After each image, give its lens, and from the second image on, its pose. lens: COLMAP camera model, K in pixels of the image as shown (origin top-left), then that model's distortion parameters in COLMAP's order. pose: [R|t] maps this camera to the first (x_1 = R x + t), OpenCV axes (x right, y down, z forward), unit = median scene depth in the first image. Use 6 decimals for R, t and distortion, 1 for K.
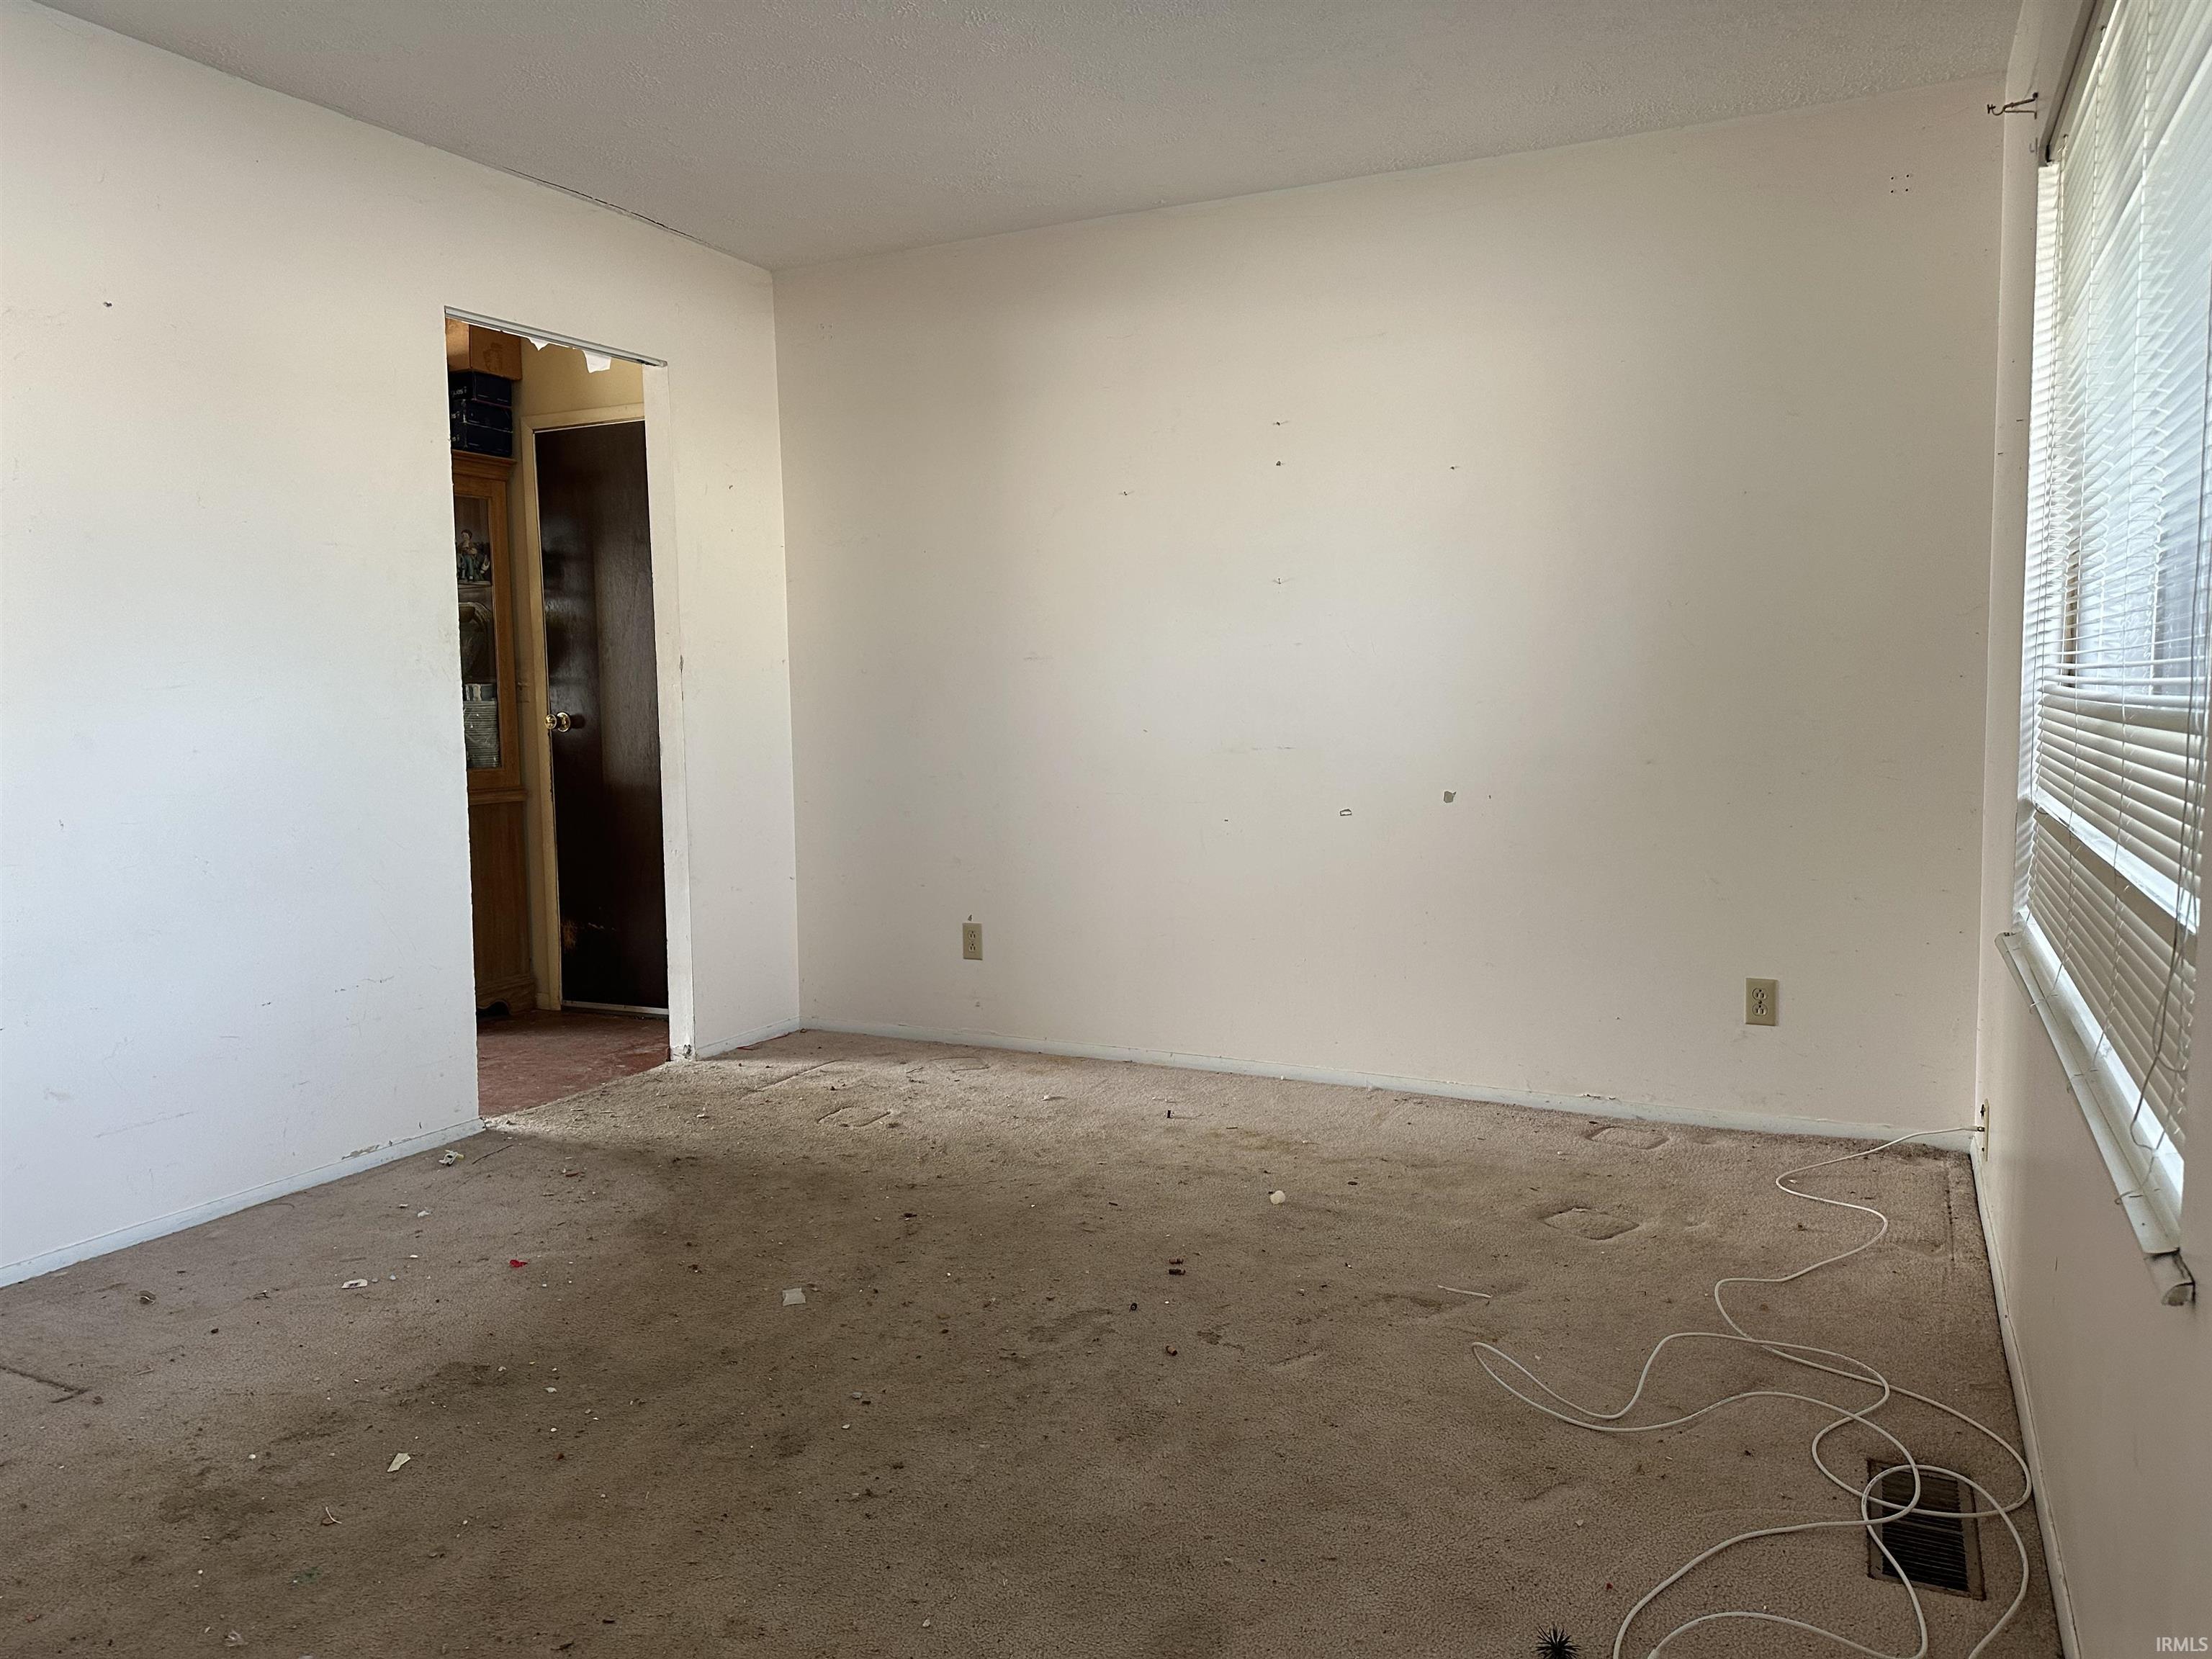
lens RADIAL K [[1541.0, 0, 1106.0], [0, 1541.0, 829.5], [0, 0, 1]] dist [0.003883, -0.005696]
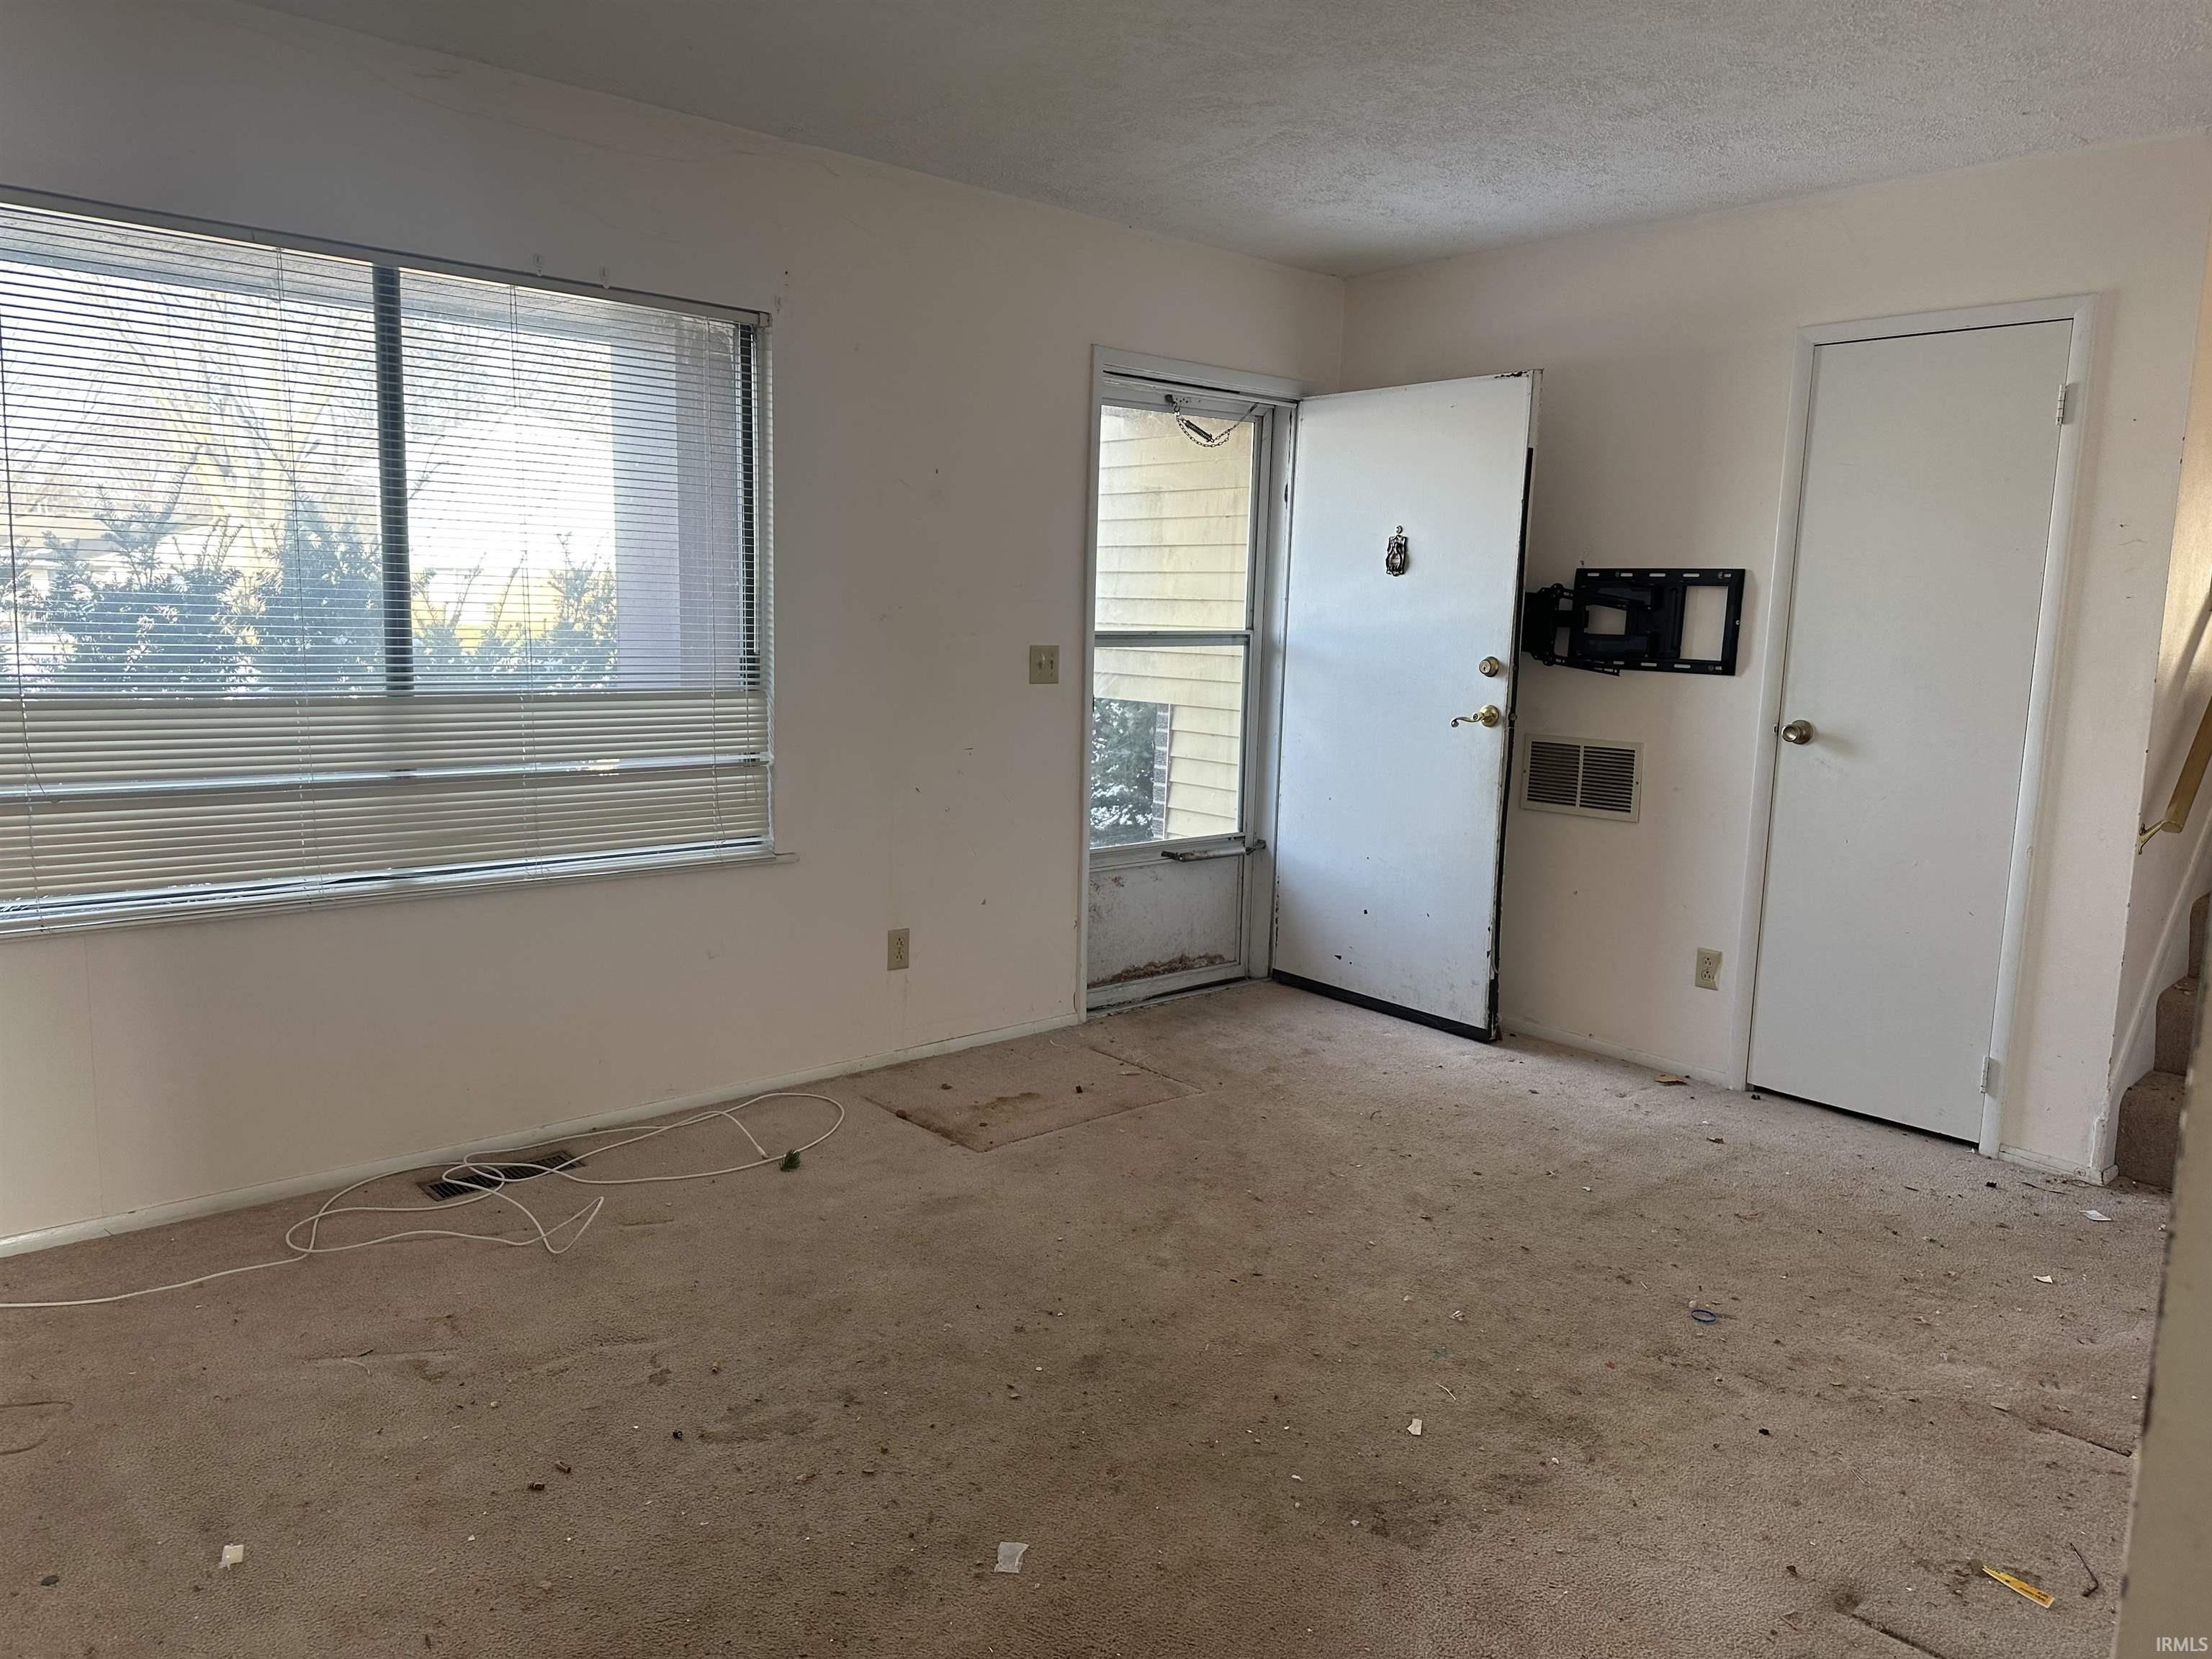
lens RADIAL K [[1541.0, 0, 1106.0], [0, 1541.0, 829.5], [0, 0, 1]] dist [0.003883, -0.005696]
pose [[-0.929017, -0.065240, 0.364240, -0.600158], [0.023184, 0.972140, 0.233253, -0.266894], [-0.369310, 0.225141, -0.901622, 1.905427]]
